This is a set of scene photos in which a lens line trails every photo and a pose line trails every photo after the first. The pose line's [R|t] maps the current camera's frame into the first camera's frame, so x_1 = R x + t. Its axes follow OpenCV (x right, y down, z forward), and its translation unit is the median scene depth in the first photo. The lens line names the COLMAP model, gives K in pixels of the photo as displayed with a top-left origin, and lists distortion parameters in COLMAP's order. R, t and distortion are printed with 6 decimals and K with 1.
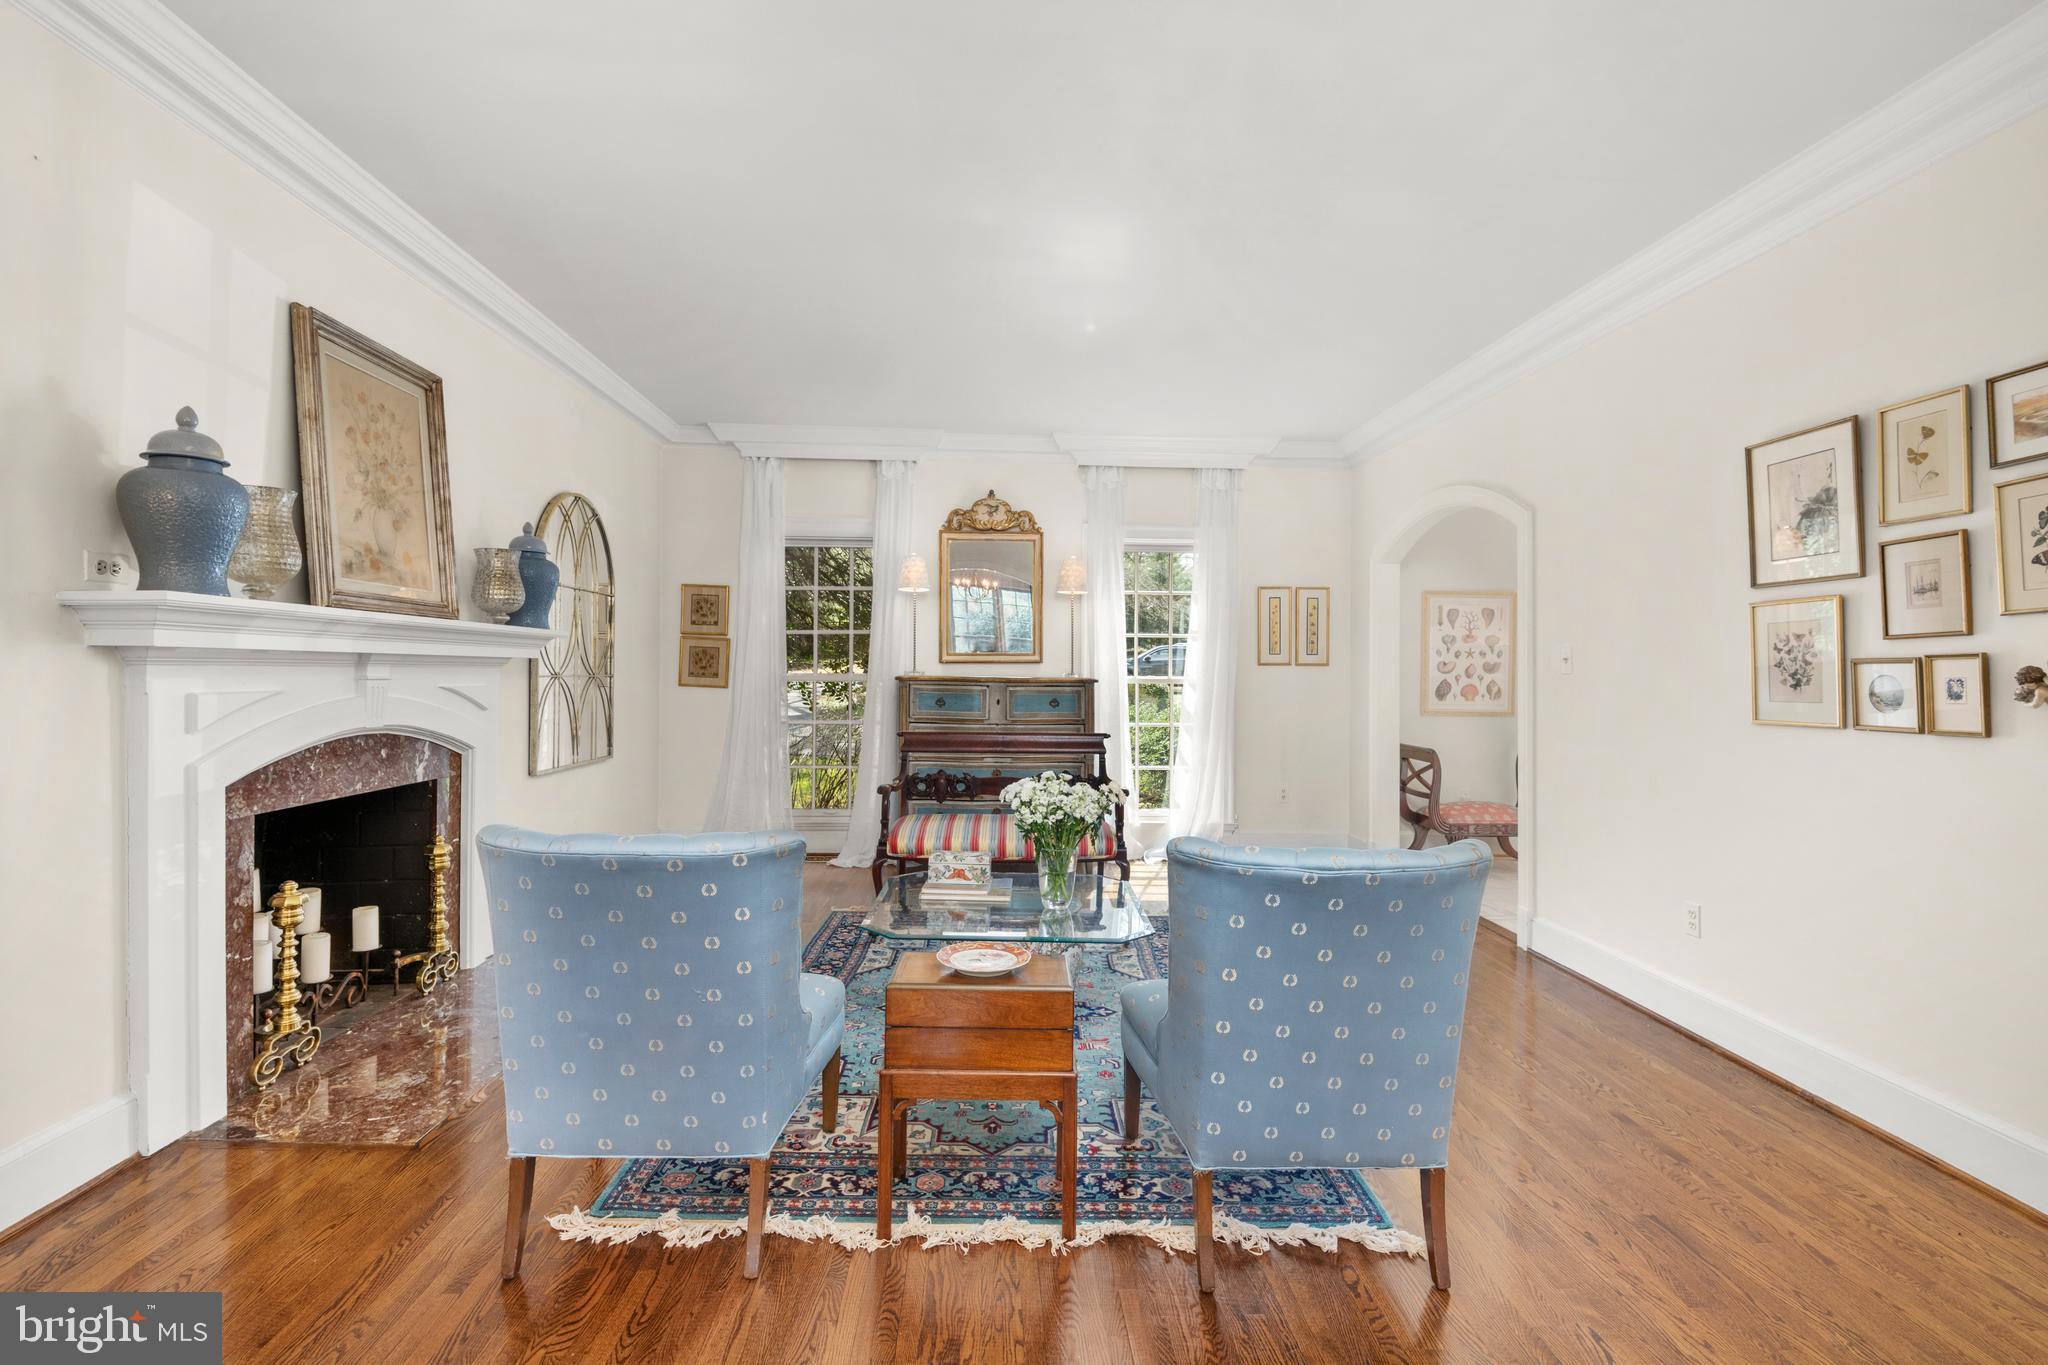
lens RADIAL K [[941.5, 0, 1025.0], [0, 941.5, 685.0], [0, 0, 1]] dist [-0.000744, -0.009315]
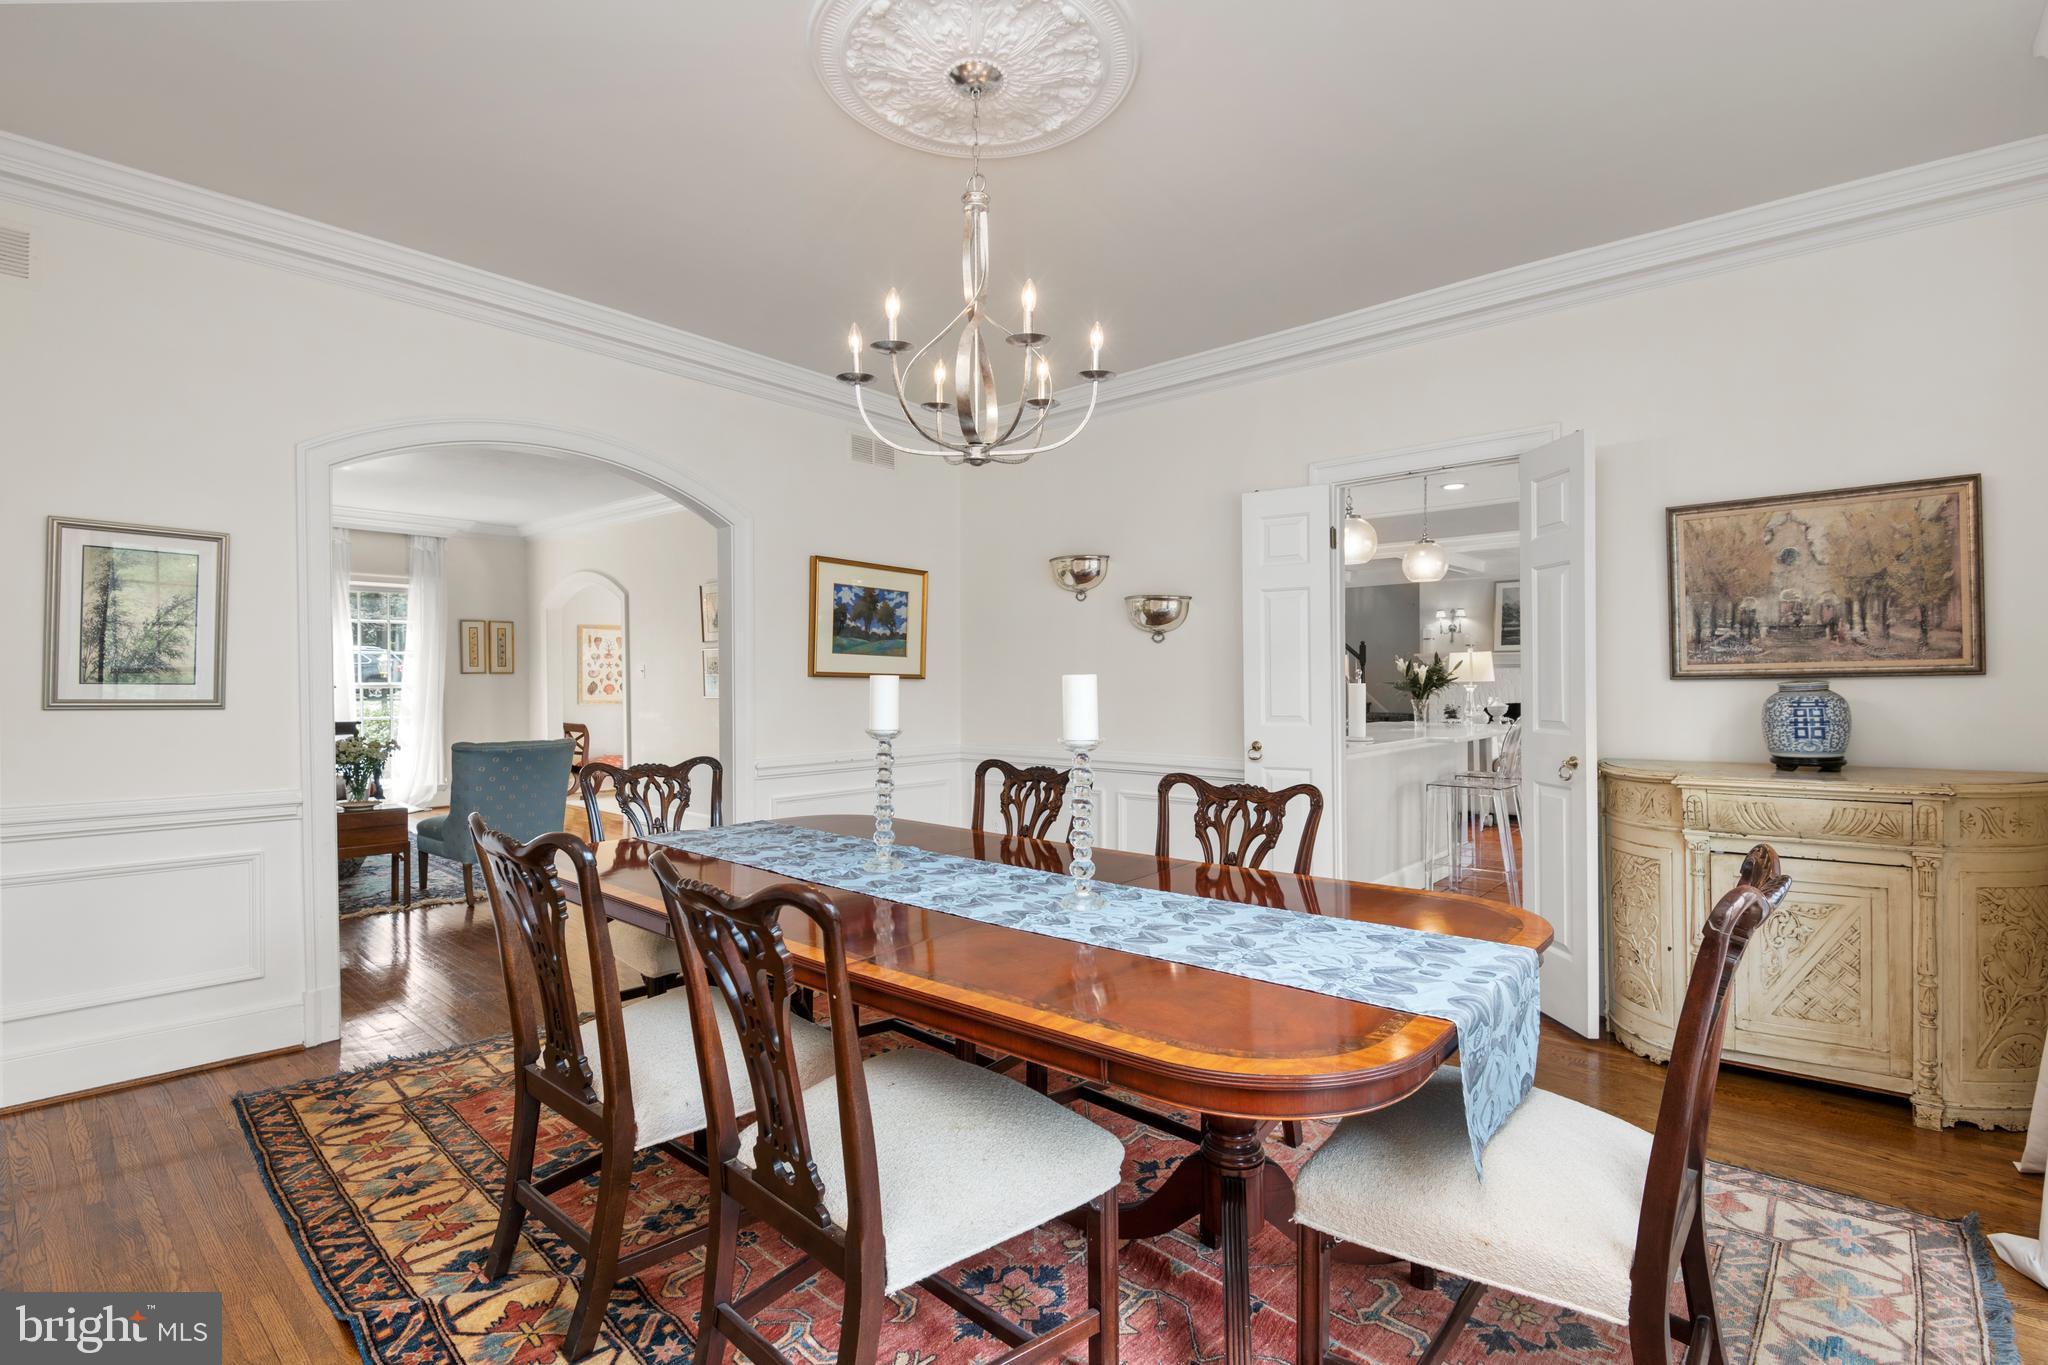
lens RADIAL K [[941.5, 0, 1023.8], [0, 941.5, 679.5], [0, 0, 1]] dist [-0.000744, -0.009315]
pose [[0.690033, -0.016492, 0.723590, -0.202208], [0.020788, 0.999780, 0.002963, 0.001103], [-0.723479, 0.012998, 0.690224, -0.625171]]
